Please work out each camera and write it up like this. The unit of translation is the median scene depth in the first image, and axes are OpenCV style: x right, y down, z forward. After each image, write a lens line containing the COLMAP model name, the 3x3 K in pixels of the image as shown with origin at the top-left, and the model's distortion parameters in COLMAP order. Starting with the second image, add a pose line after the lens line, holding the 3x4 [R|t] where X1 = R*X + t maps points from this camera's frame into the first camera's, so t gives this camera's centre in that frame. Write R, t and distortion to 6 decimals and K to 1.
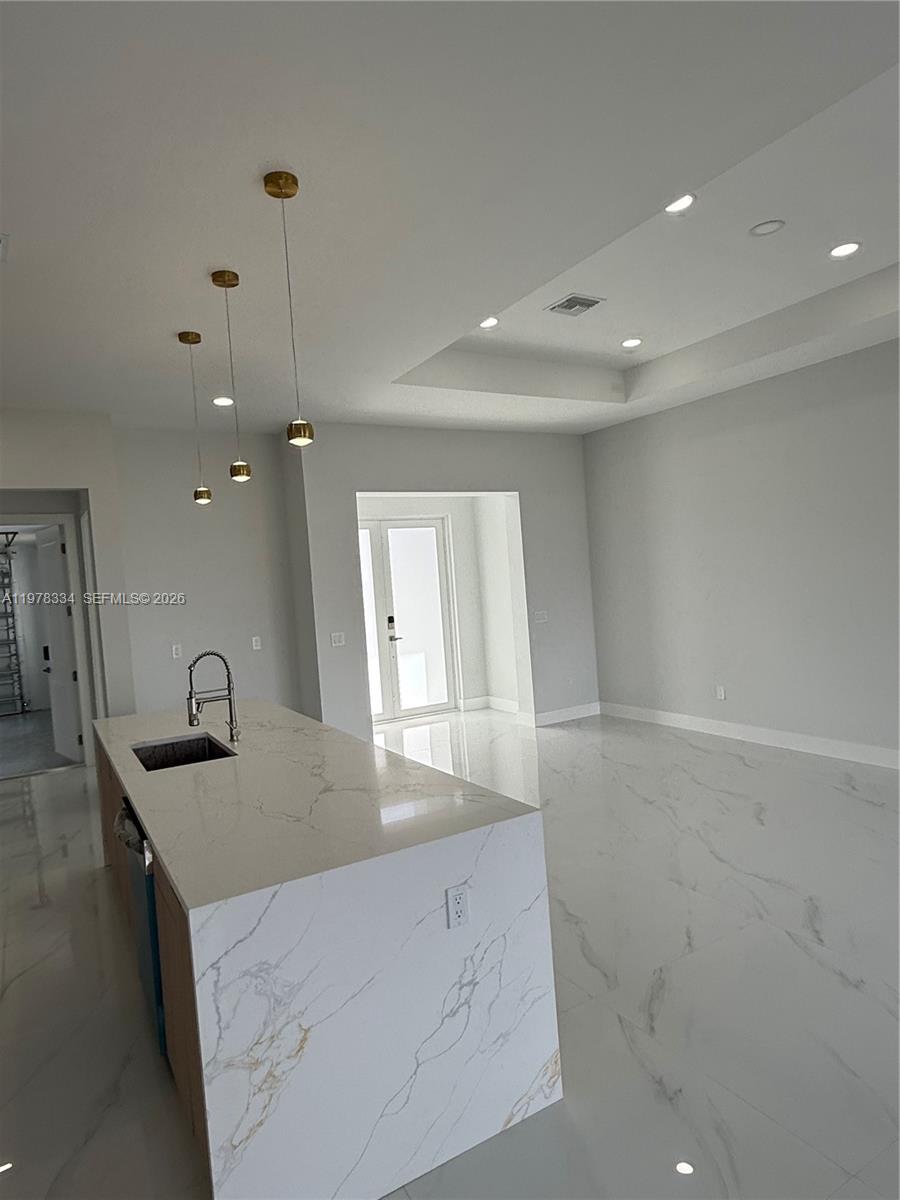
lens RADIAL K [[716.3, 0, 447.2], [0, 716.3, 598.1], [0, 0, 1]] dist [-0.003956, 0.001788]
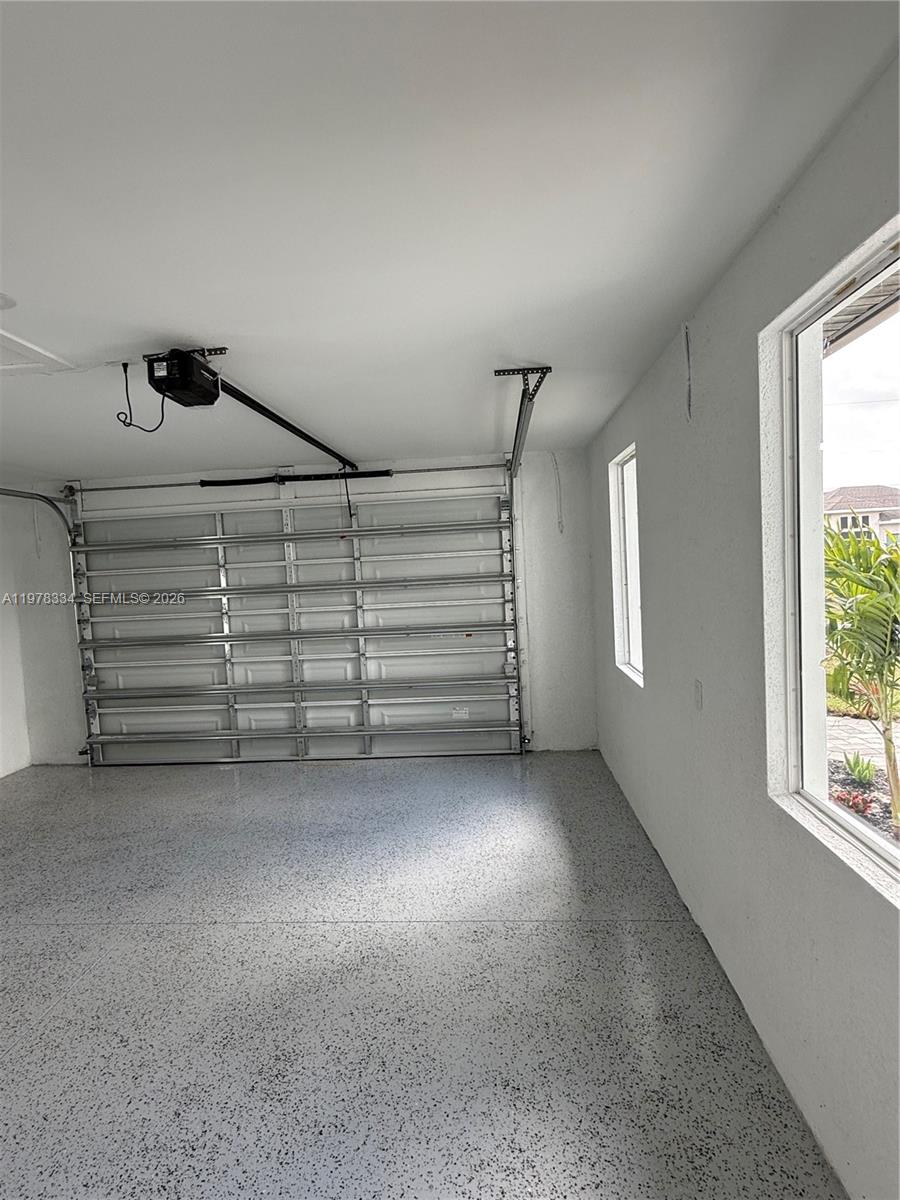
lens RADIAL K [[627.2, 0, 446.9], [0, 627.2, 597.6], [0, 0, 1]] dist [0.001065, -0.000394]
pose [[0.819200, 0.060625, -0.570295, -0.371209], [-0.027329, 0.997394, 0.066771, 0.007619], [0.572857, -0.039113, 0.818722, 0.573481]]
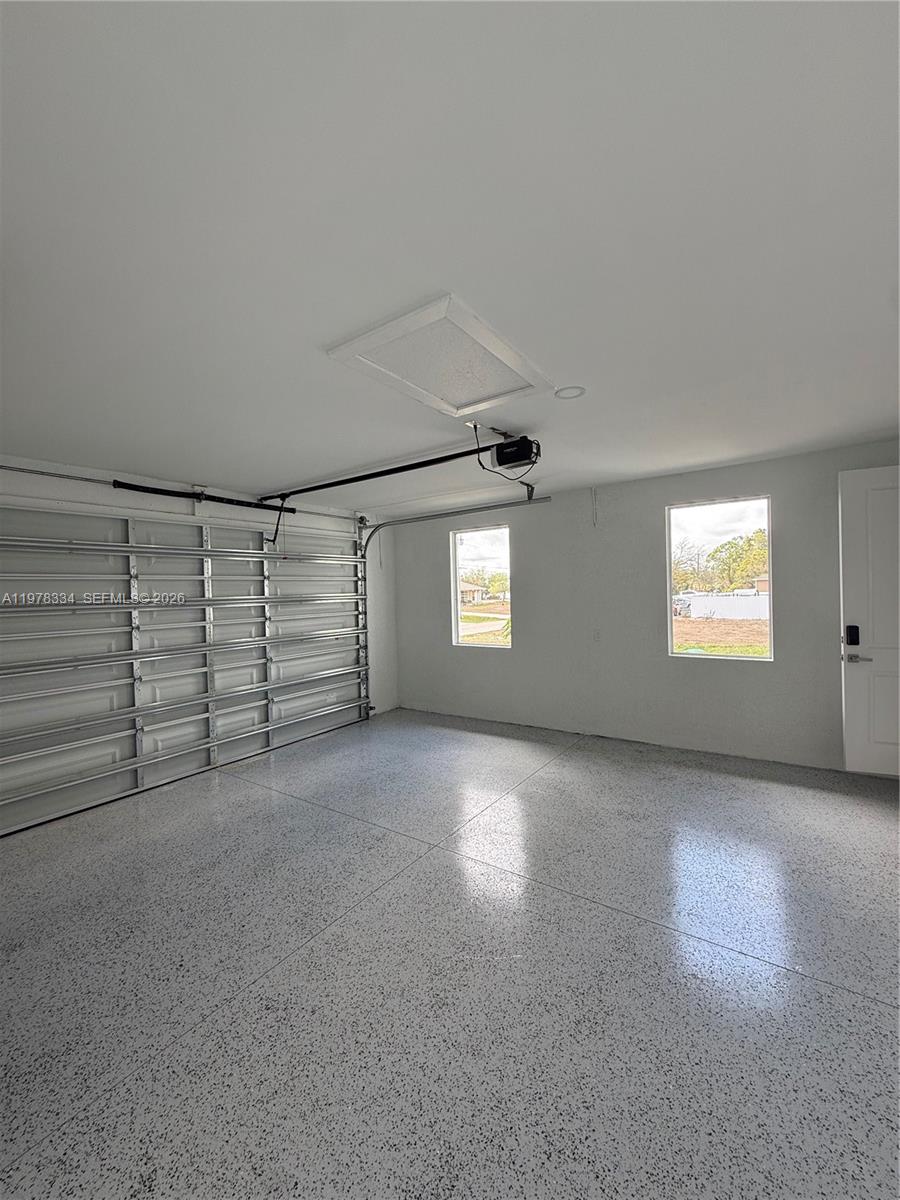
lens RADIAL K [[478.8, 0, 453.5], [0, 478.8, 599.5], [0, 0, 1]] dist [0.000613, 0.000132]
pose [[0.914947, 0.039603, 0.401627, -0.730887], [-0.024891, 0.998816, -0.041786, 0.046499], [-0.402806, 0.028235, 0.914850, 0.465429]]
